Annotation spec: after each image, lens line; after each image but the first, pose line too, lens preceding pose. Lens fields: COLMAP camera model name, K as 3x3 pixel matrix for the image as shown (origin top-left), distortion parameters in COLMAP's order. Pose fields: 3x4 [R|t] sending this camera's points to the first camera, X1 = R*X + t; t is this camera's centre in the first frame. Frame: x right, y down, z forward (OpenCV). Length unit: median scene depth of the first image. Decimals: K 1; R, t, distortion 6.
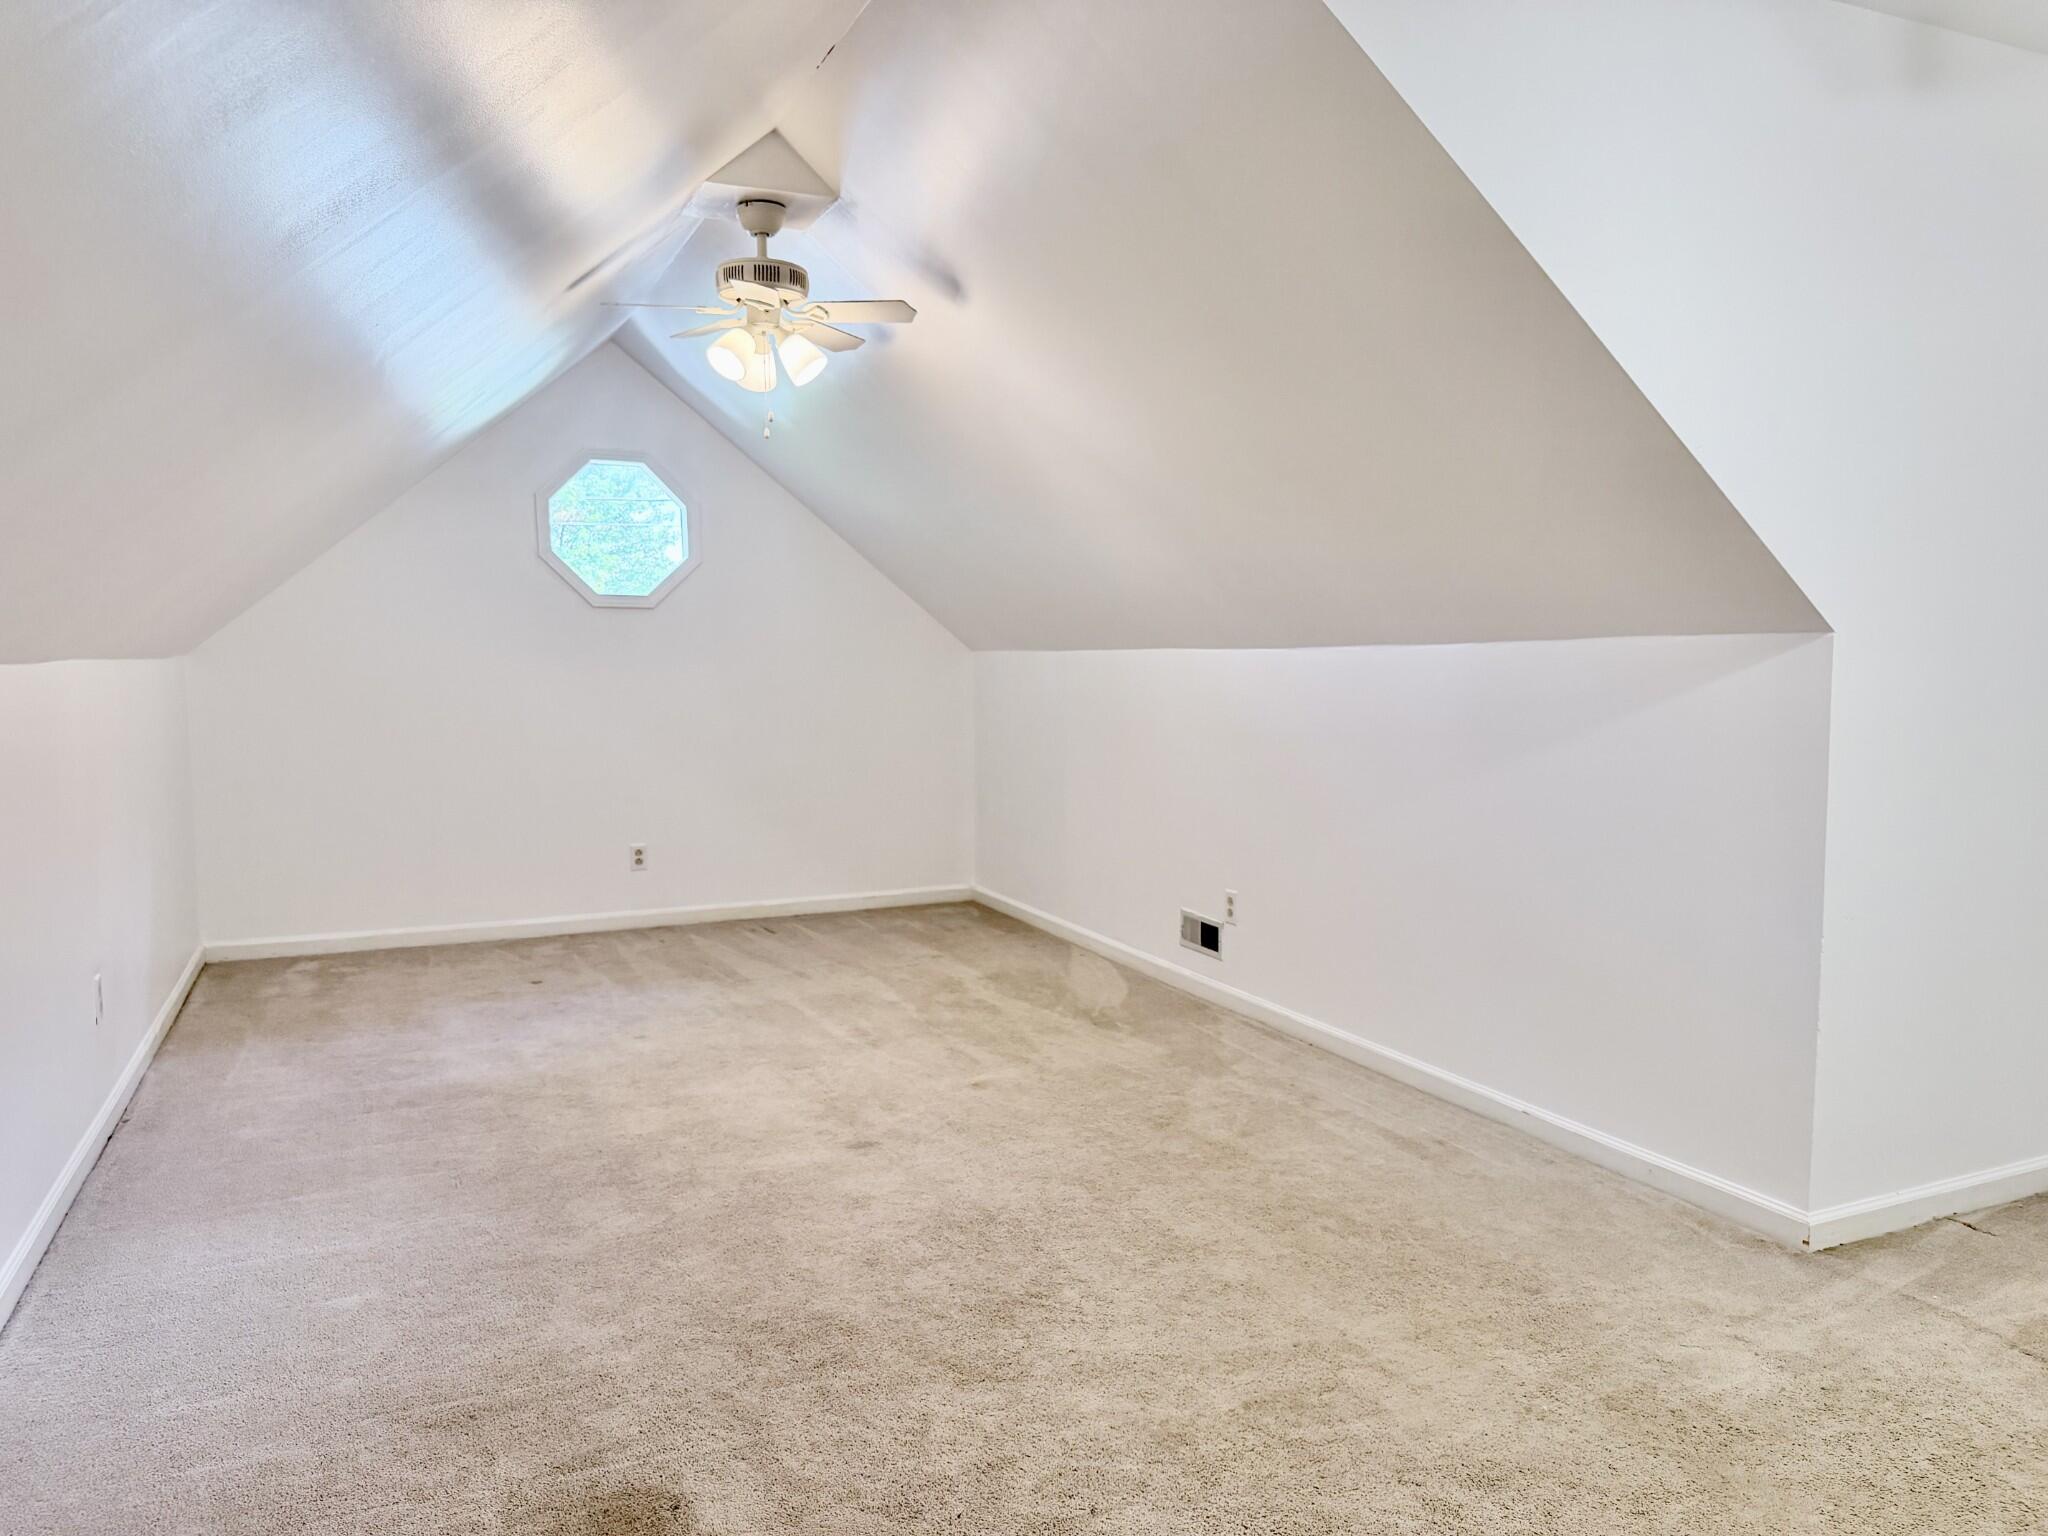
lens RADIAL K [[1447.2, 0, 1024.0], [0, 1447.2, 768.0], [0, 0, 1]] dist [0.157726, -0.271509]
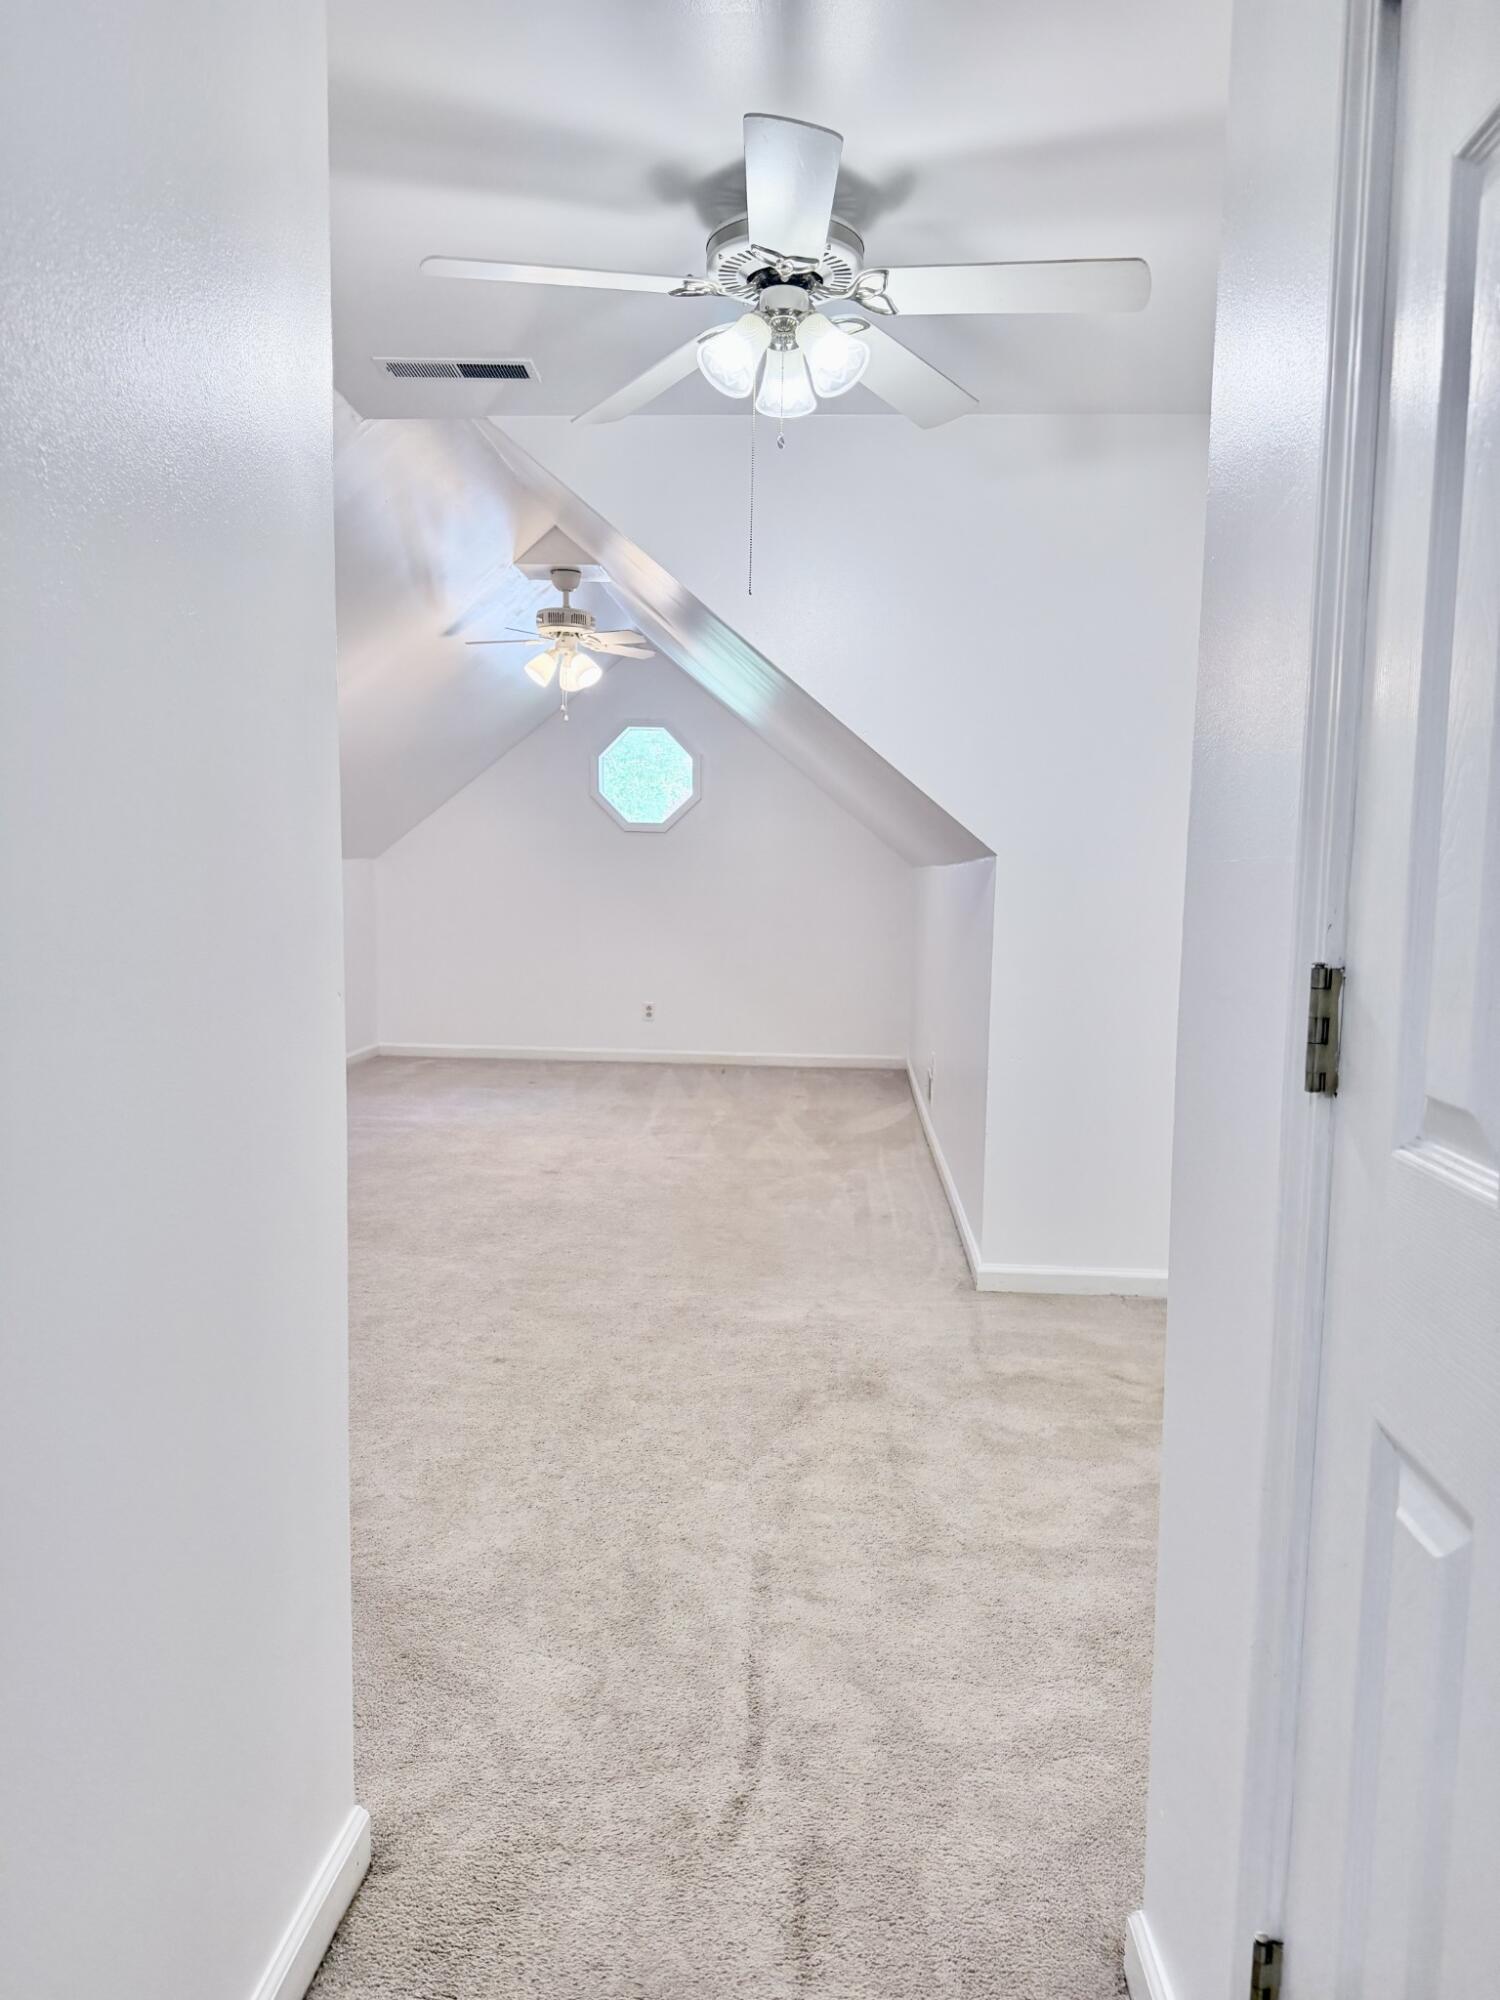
lens RADIAL K [[1413.2, 0, 750.0], [0, 1413.2, 1000.0], [0, 0, 1]] dist [0.157726, -0.271509]
pose [[0.884380, 0.062829, -0.462520, 0.605110], [-0.059400, 0.997992, 0.021990, 0.020005], [0.462973, 0.008026, 0.886336, -0.204597]]
